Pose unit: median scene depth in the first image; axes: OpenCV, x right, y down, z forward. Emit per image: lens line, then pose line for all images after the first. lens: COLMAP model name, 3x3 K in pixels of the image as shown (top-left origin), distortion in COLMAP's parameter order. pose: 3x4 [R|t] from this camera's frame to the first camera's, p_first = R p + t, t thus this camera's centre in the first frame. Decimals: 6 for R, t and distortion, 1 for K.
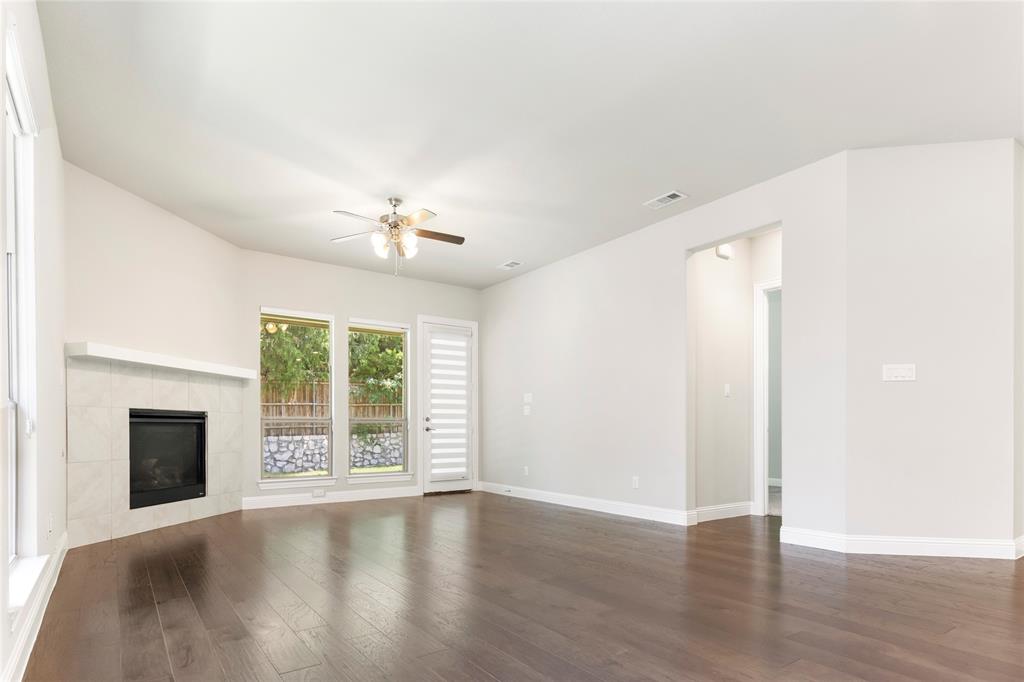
lens RADIAL K [[551.2, 0, 519.6], [0, 551.2, 424.9], [0, 0, 1]] dist [-0.001598, -0.000873]
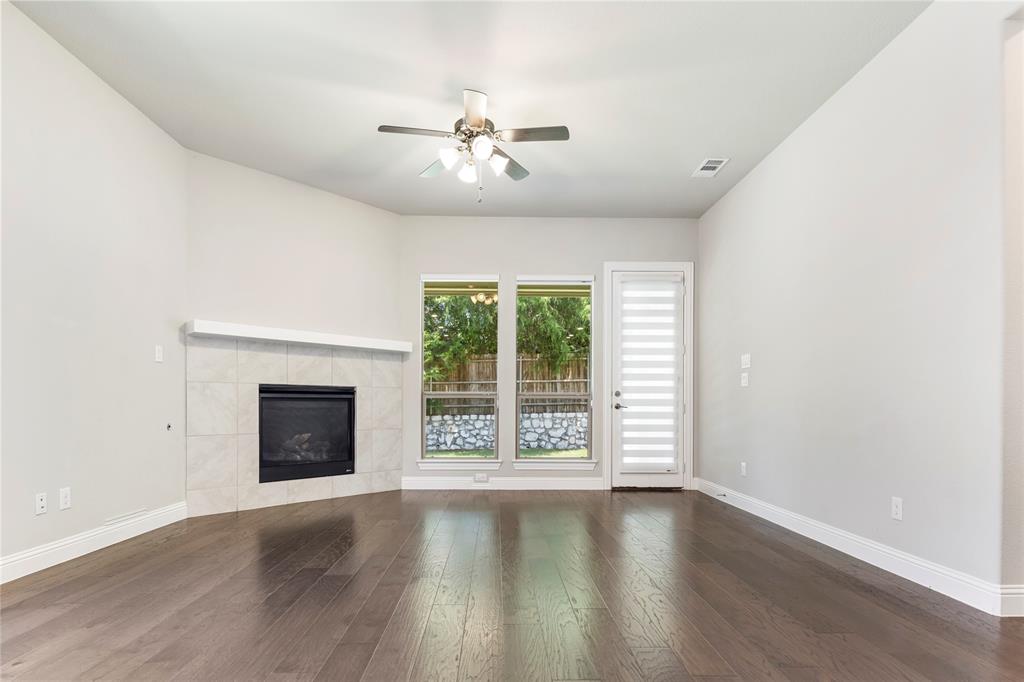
lens RADIAL K [[553.6, 0, 507.0], [0, 553.6, 406.3], [0, 0, 1]] dist [-0.002441, -0.002674]
pose [[0.818395, 0.005889, -0.574626, 0.169170], [-0.001665, 0.999968, 0.007876, 0.001856], [0.574654, -0.005489, 0.818378, 0.280775]]
